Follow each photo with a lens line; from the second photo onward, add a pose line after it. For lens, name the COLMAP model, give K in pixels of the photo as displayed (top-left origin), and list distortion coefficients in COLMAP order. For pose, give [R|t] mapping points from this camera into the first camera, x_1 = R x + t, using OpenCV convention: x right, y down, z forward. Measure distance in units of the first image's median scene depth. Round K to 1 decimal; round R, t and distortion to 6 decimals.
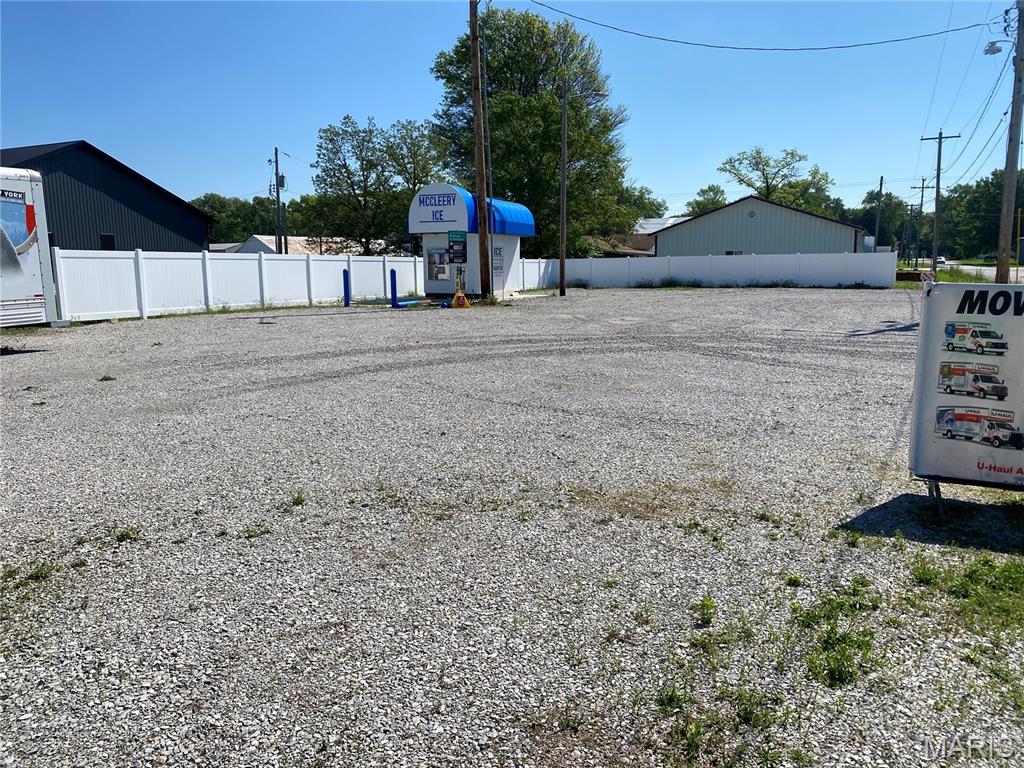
lens RADIAL K [[774.7, 0, 506.8], [0, 774.7, 381.9], [0, 0, 1]] dist [0.028974, -0.042727]
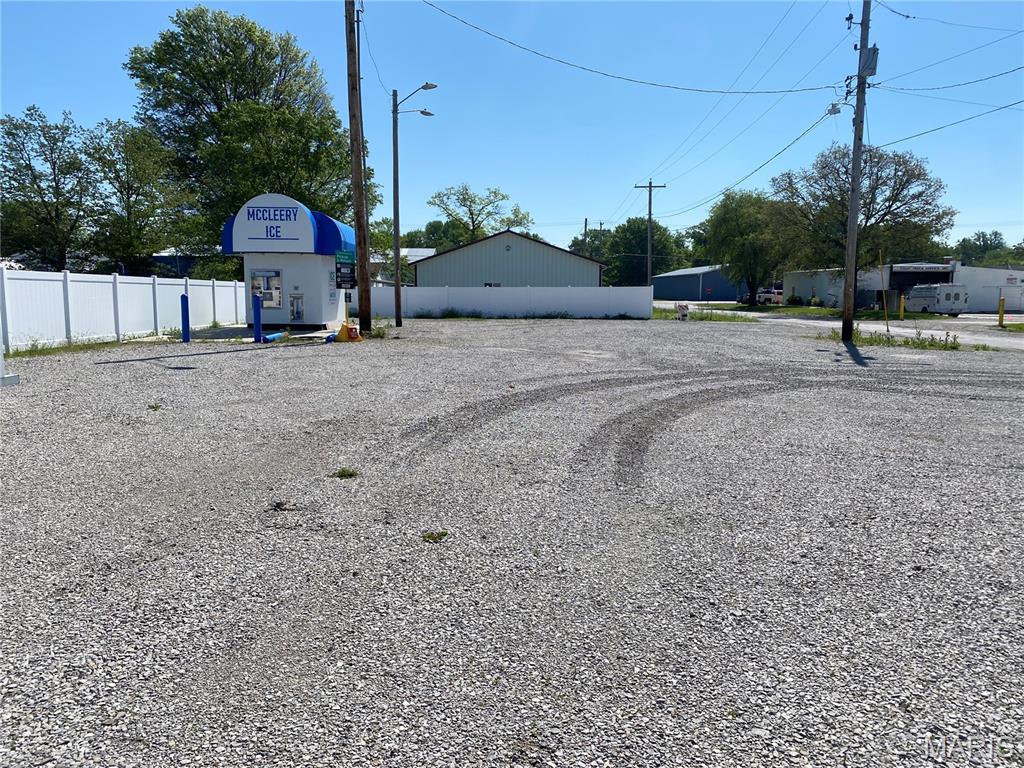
lens RADIAL K [[774.7, 0, 506.8], [0, 774.7, 381.9], [0, 0, 1]] dist [0.028974, -0.042727]
pose [[0.904047, -0.034910, 0.426006, -0.133064], [0.051585, 0.998285, -0.027664, -0.010408], [-0.424310, 0.046985, 0.904297, 0.086400]]
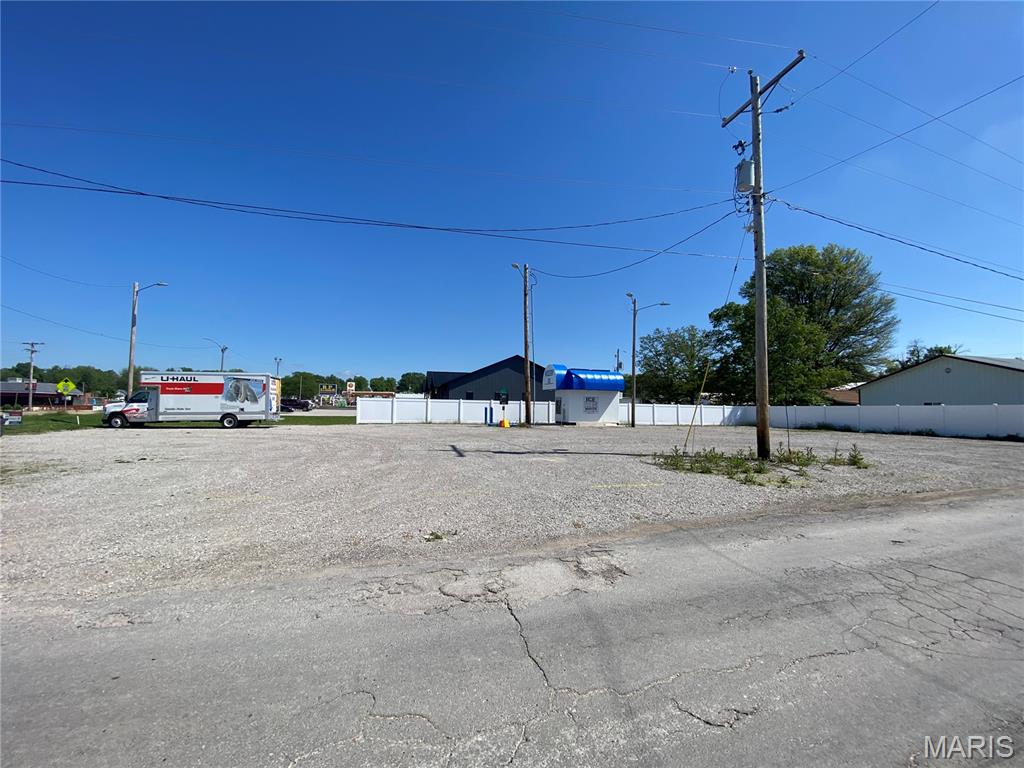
lens RADIAL K [[410.3, 0, 507.3], [0, 410.3, 384.6], [0, 0, 1]] dist [-0.000432, -0.000038]
pose [[0.631764, -0.025604, -0.774738, 0.369307], [-0.137812, 0.979822, -0.144761, -0.026863], [0.762812, 0.198223, 0.615488, 0.184726]]
